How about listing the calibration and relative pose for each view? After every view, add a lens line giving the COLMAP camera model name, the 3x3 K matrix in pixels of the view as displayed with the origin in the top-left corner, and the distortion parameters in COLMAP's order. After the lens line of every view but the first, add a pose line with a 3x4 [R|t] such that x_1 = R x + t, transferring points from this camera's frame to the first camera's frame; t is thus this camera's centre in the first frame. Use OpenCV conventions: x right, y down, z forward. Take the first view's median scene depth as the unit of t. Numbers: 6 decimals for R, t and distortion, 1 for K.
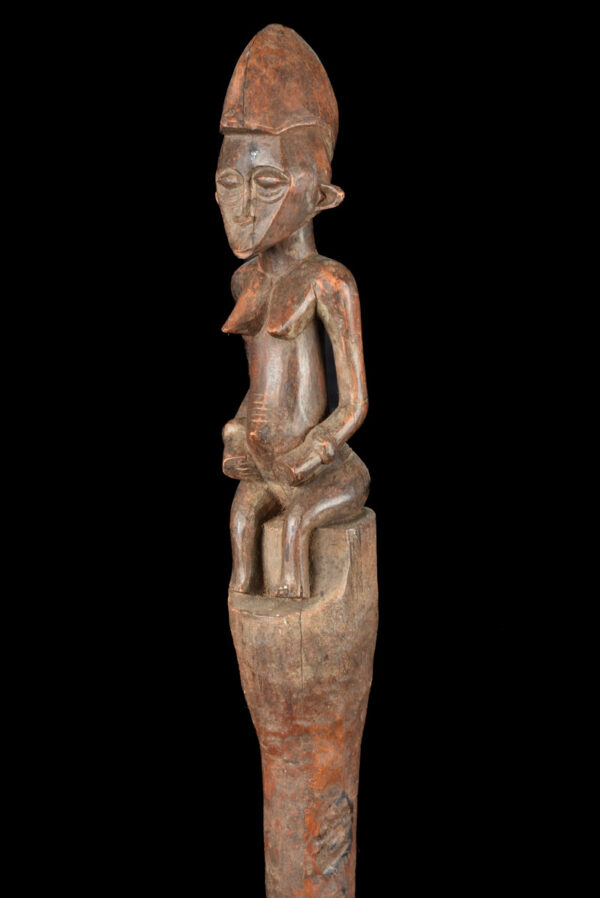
lens RADIAL K [[1768.5, 0, 299.5], [0, 1768.5, 449.3], [0, 0, 1]] dist [0.064908, 0.000000]
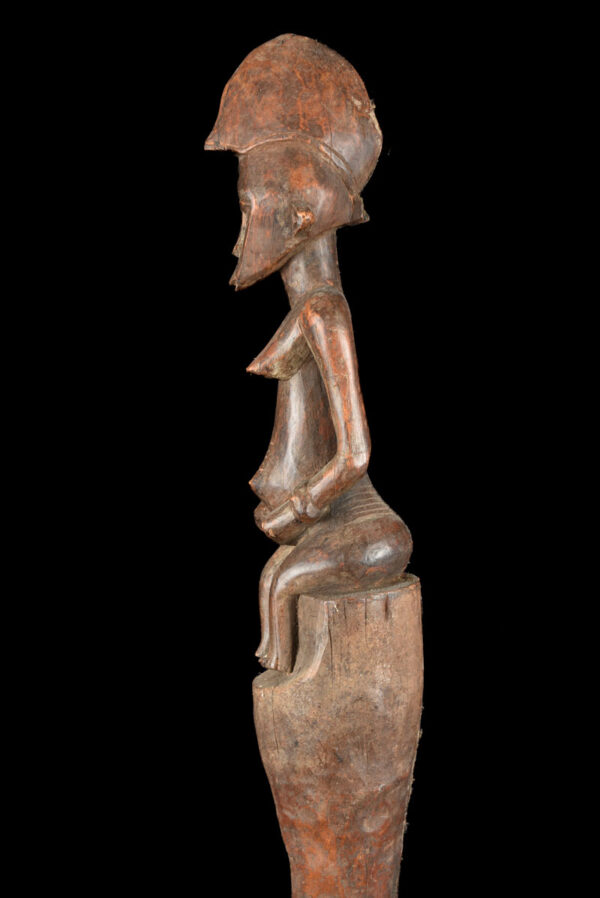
lens RADIAL K [[1628.1, 0, 301.5], [0, 1628.1, 444.3], [0, 0, 1]] dist [0.029345, 0.000000]
pose [[0.665757, 0.049623, -0.744517, 0.610707], [-0.087292, 0.996114, -0.011665, -0.020672], [0.741045, 0.072757, 0.667502, 0.454010]]
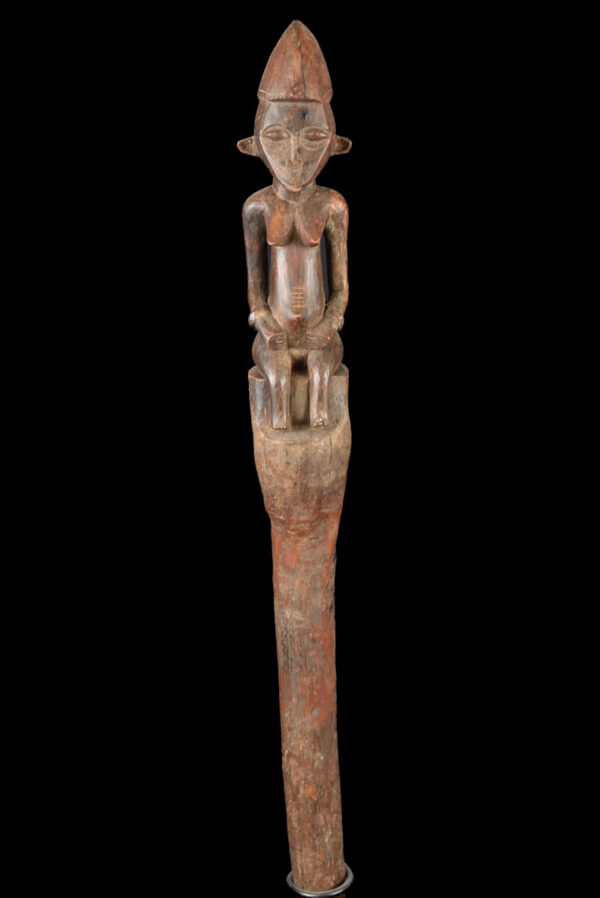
lens RADIAL K [[1469.8, 0, 300.8], [0, 1469.8, 452.2], [0, 0, 1]] dist [0.029016, 0.000000]
pose [[0.780217, -0.159812, 0.604749, -0.748291], [0.082896, 0.984701, 0.153271, -0.081026], [-0.619992, -0.069454, 0.781528, 0.070521]]
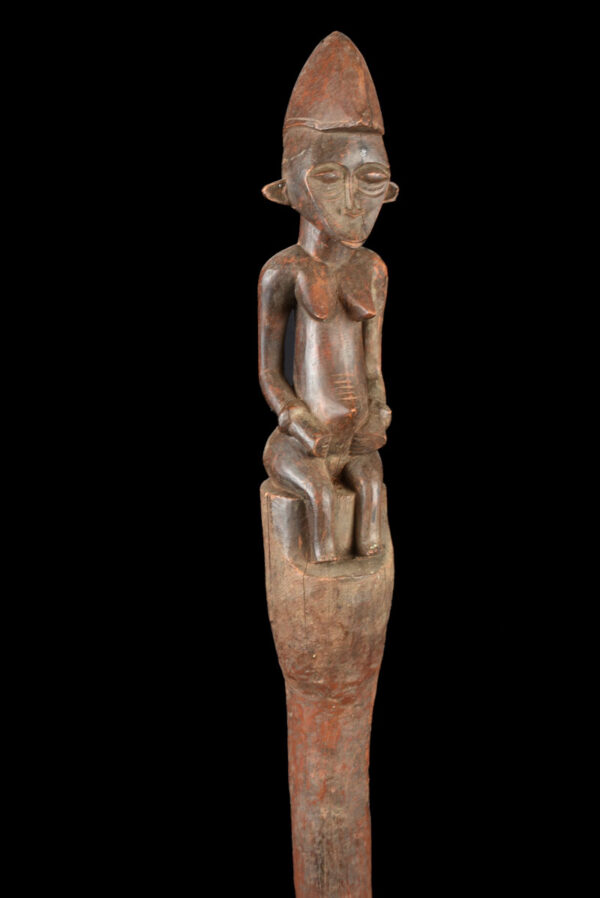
lens RADIAL K [[1628.1, 0, 300.9], [0, 1628.1, 453.8], [0, 0, 1]] dist [0.029345, 0.000000]
pose [[0.481705, -0.127525, 0.867005, -0.901887], [0.117247, 0.989839, 0.080450, -0.065841], [-0.868455, 0.062901, 0.491762, 0.535202]]
